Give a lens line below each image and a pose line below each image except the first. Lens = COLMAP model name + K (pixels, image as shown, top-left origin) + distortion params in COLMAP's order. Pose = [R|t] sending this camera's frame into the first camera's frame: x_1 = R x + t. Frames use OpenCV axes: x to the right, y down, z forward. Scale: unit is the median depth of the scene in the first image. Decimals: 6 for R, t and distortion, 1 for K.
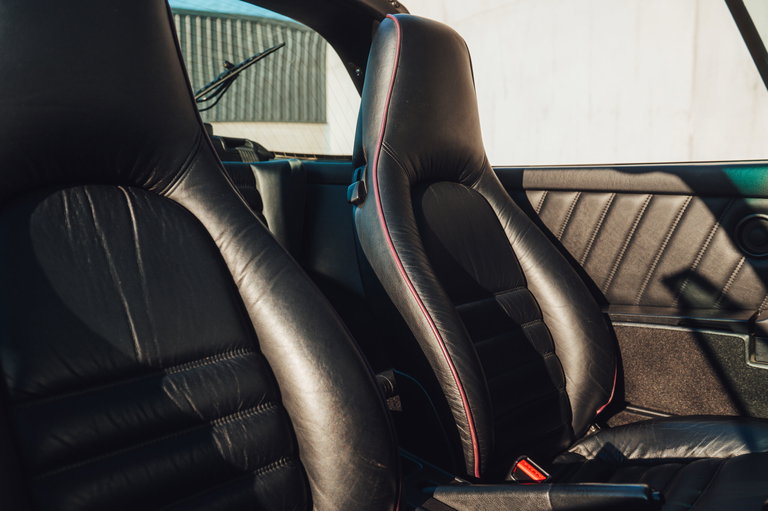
lens RADIAL K [[710.9, 0, 384.3], [0, 710.9, 256.6], [0, 0, 1]] dist [0.020714, 0.000000]
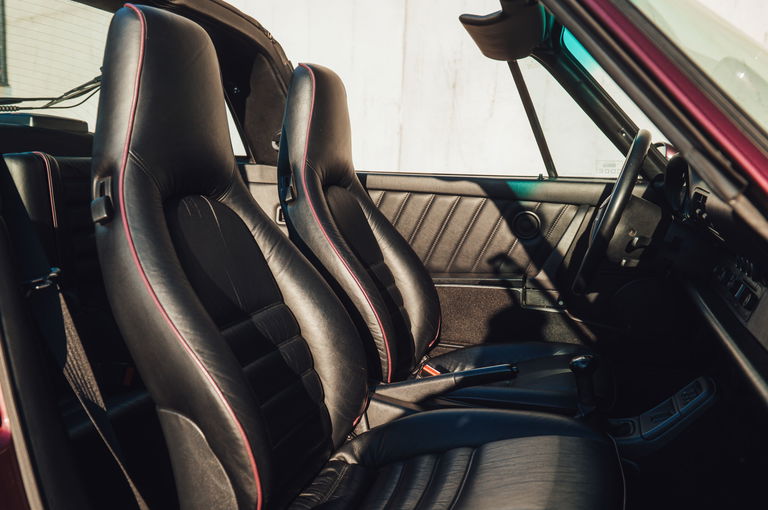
lens RADIAL K [[710.9, 0, 383.1], [0, 710.9, 253.7], [0, 0, 1]] dist [0.020714, 0.000000]
pose [[0.926740, -0.017132, 0.375312, -0.322261], [0.007635, 0.999612, 0.026777, -0.009095], [-0.375625, -0.021949, 0.926512, -0.298964]]
